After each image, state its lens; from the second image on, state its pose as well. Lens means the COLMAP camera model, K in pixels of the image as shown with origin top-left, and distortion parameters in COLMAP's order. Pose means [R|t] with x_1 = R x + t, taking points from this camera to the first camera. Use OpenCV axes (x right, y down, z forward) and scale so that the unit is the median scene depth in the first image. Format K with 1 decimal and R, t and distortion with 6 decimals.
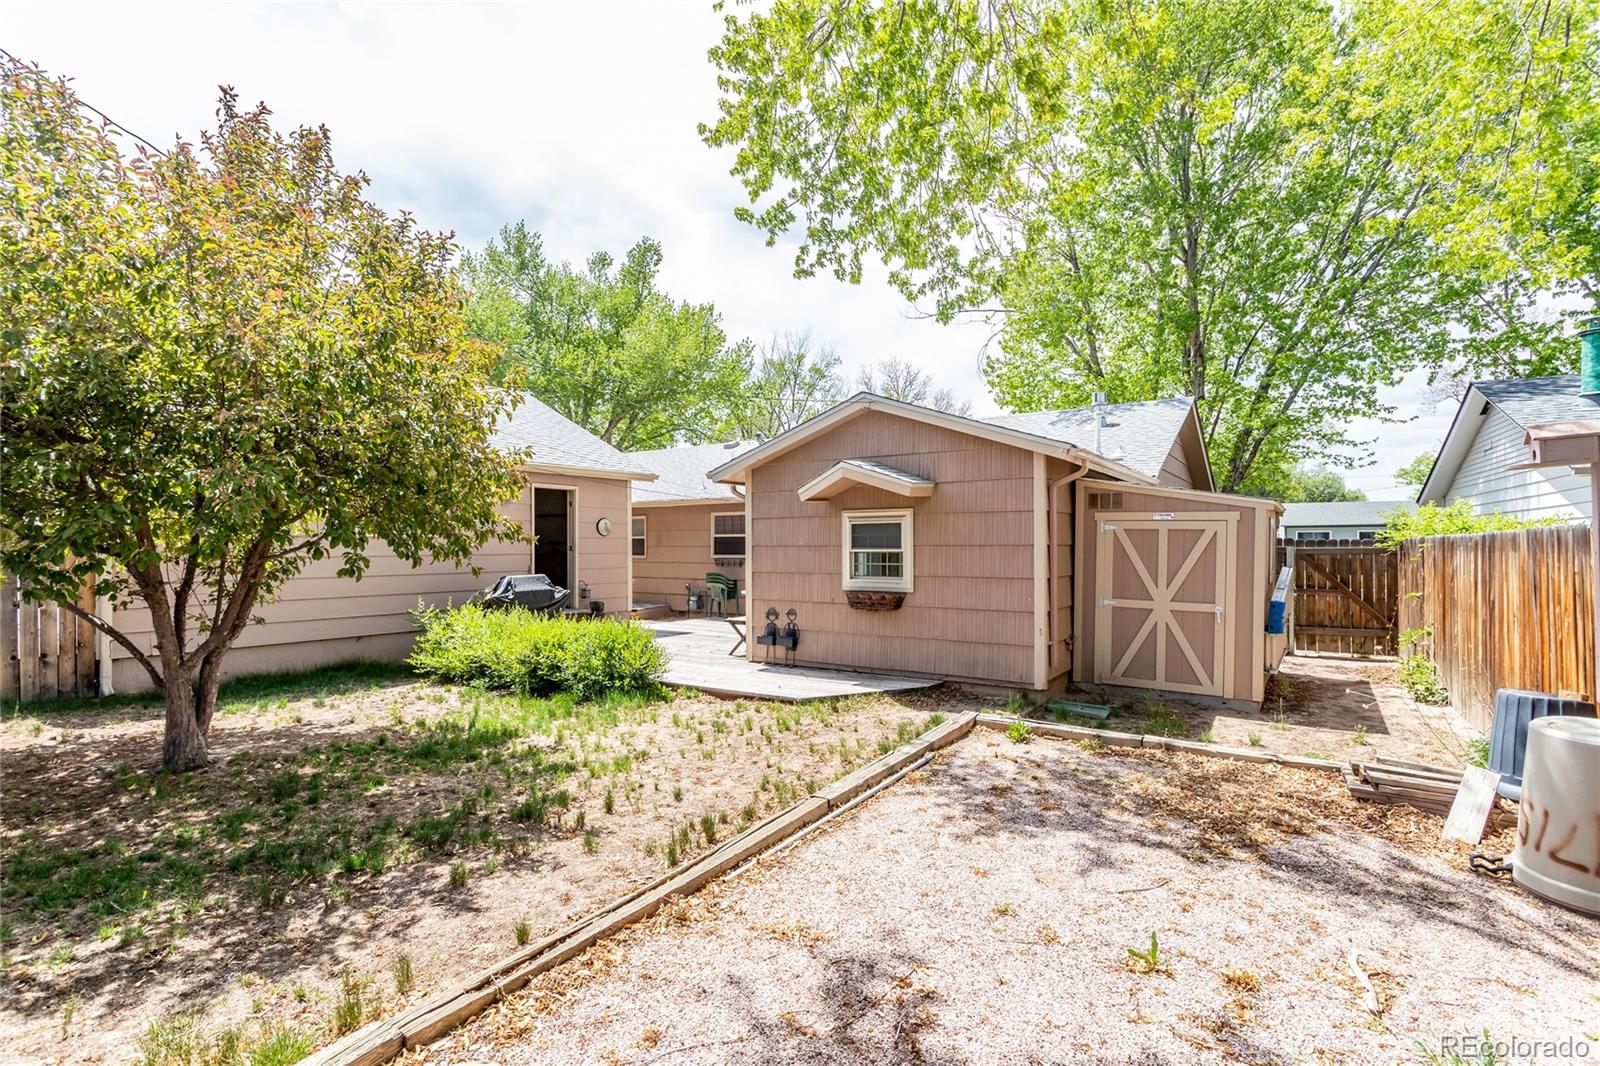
lens RADIAL K [[757.7, 0, 797.3], [0, 757.7, 507.8], [0, 0, 1]] dist [0.003272, 0.000220]
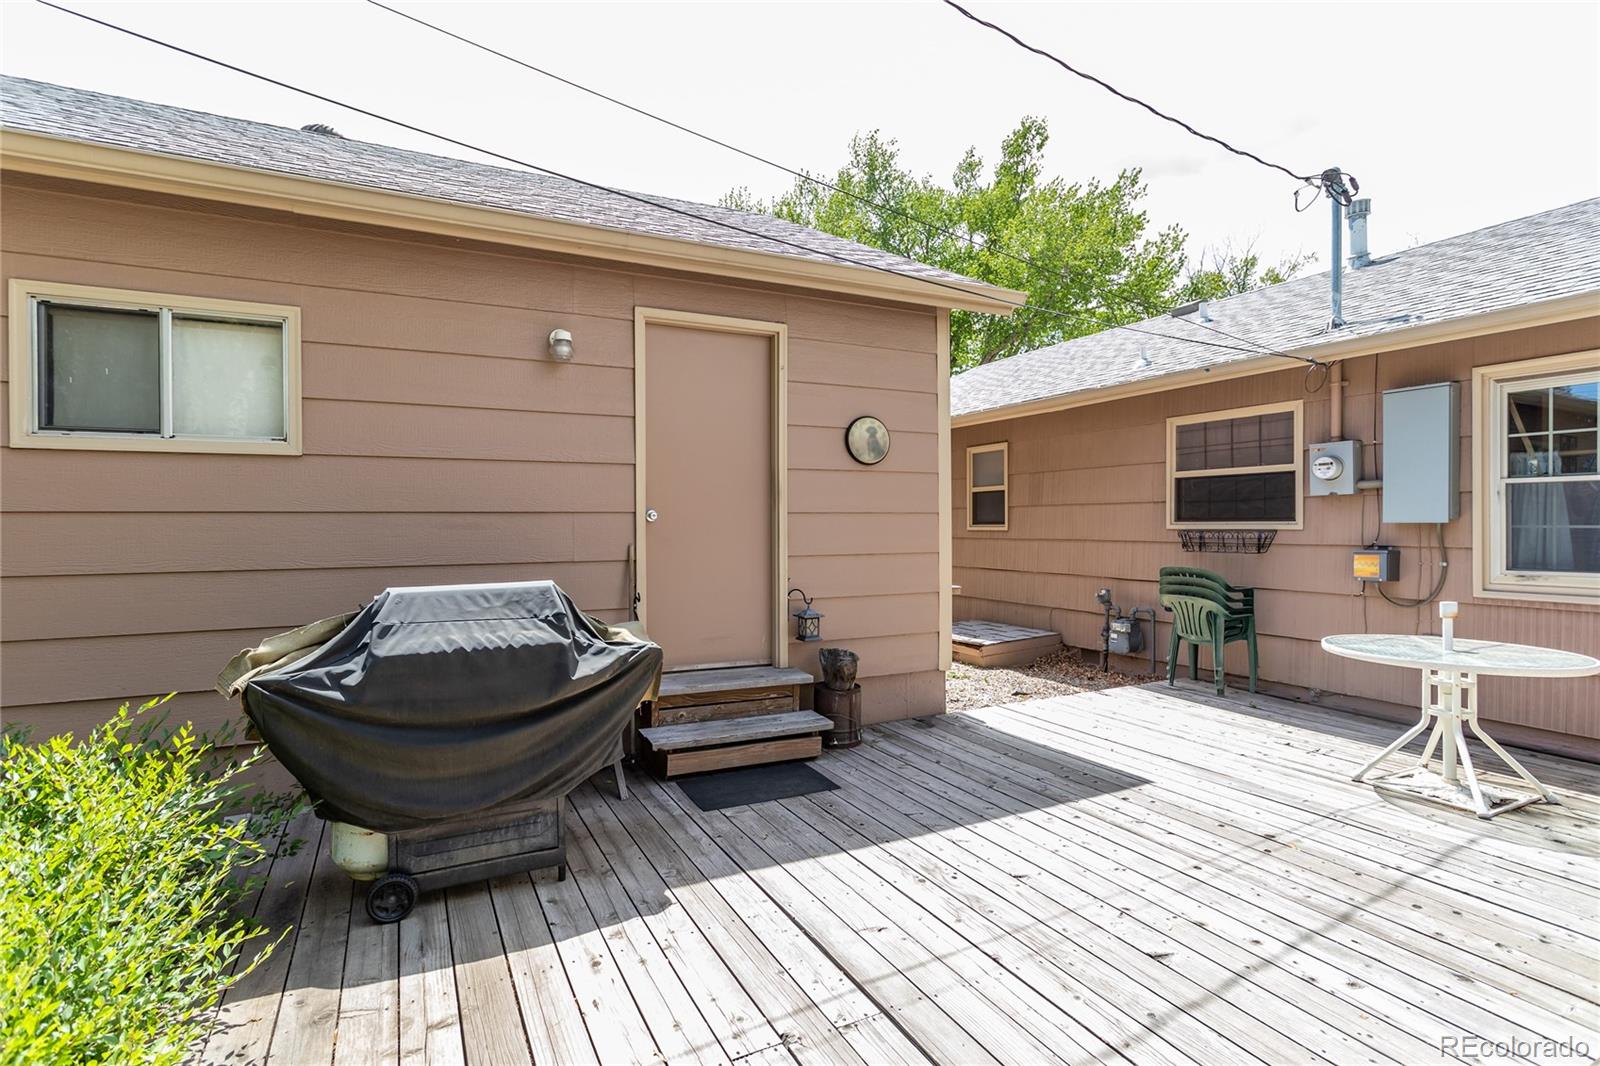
lens RADIAL K [[757.7, 0, 797.3], [0, 757.7, 507.8], [0, 0, 1]] dist [0.003272, 0.000220]
pose [[0.874031, -0.011215, -0.485741, -0.035696], [0.025509, 0.999414, 0.022825, 0.015896], [0.485200, -0.032340, 0.873805, 0.220026]]
